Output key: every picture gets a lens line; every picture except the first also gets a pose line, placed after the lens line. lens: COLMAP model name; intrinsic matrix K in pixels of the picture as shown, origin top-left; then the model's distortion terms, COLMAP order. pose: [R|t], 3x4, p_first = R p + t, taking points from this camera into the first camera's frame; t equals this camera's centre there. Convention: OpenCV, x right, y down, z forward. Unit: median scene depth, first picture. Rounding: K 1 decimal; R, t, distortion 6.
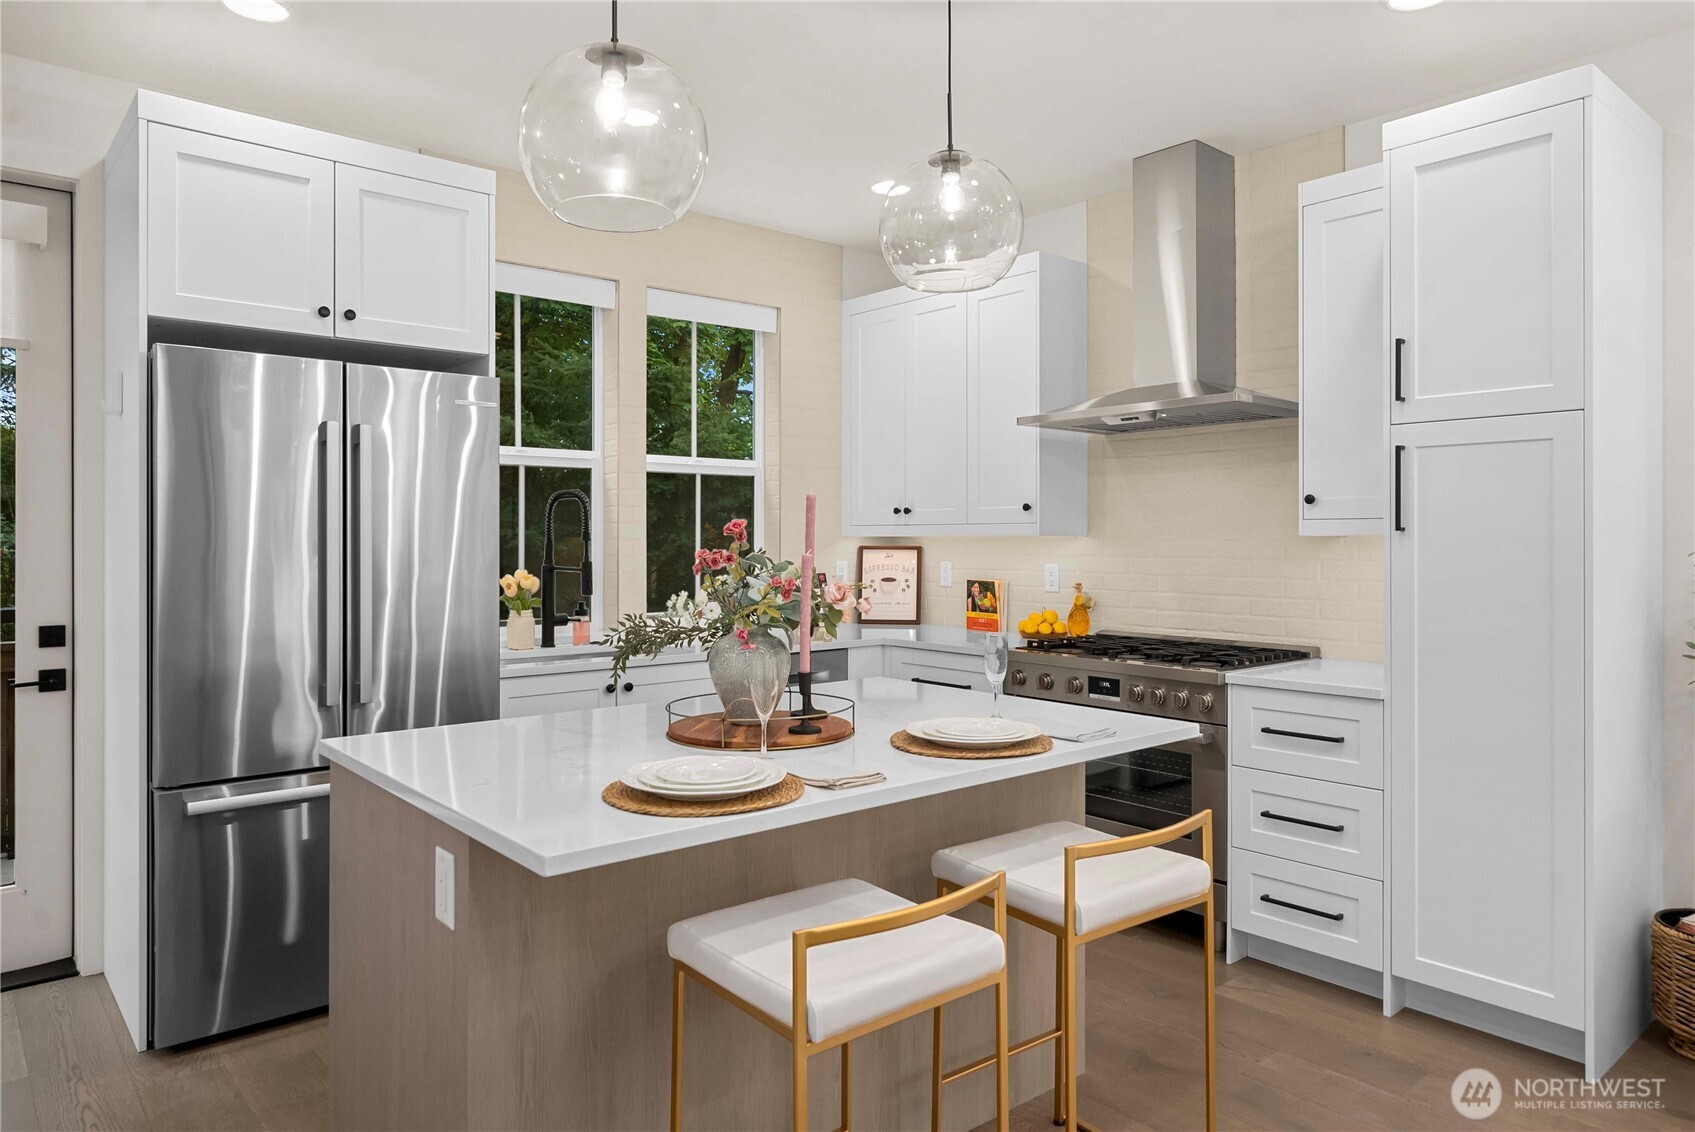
lens RADIAL K [[1074.1, 0, 826.3], [0, 1074.1, 536.7], [0, 0, 1]] dist [-0.016944, -0.002060]
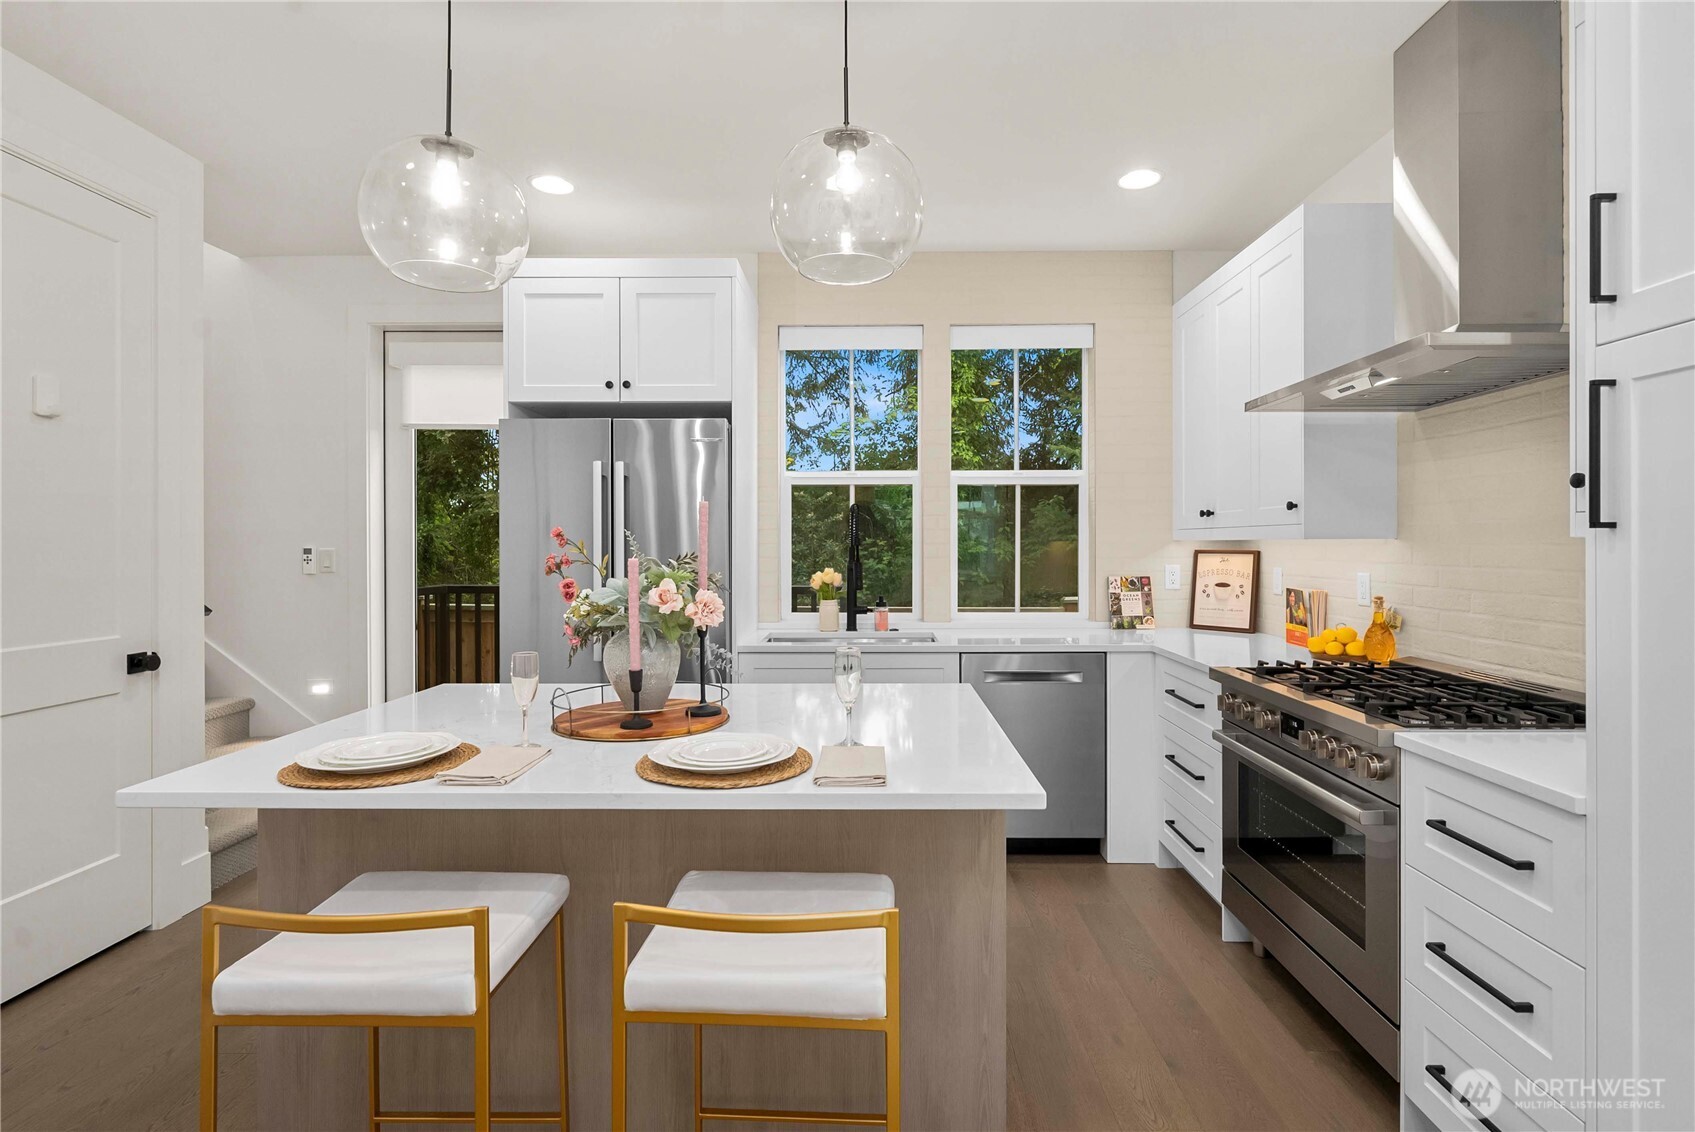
lens RADIAL K [[820.2, 0, 848.5], [0, 820.2, 549.5], [0, 0, 1]] dist [-0.014458, -0.000145]
pose [[0.752937, 0.003406, -0.658083, 0.350971], [0.003014, 0.999958, 0.008624, 0.000787], [0.658085, -0.008477, 0.752896, 0.274666]]
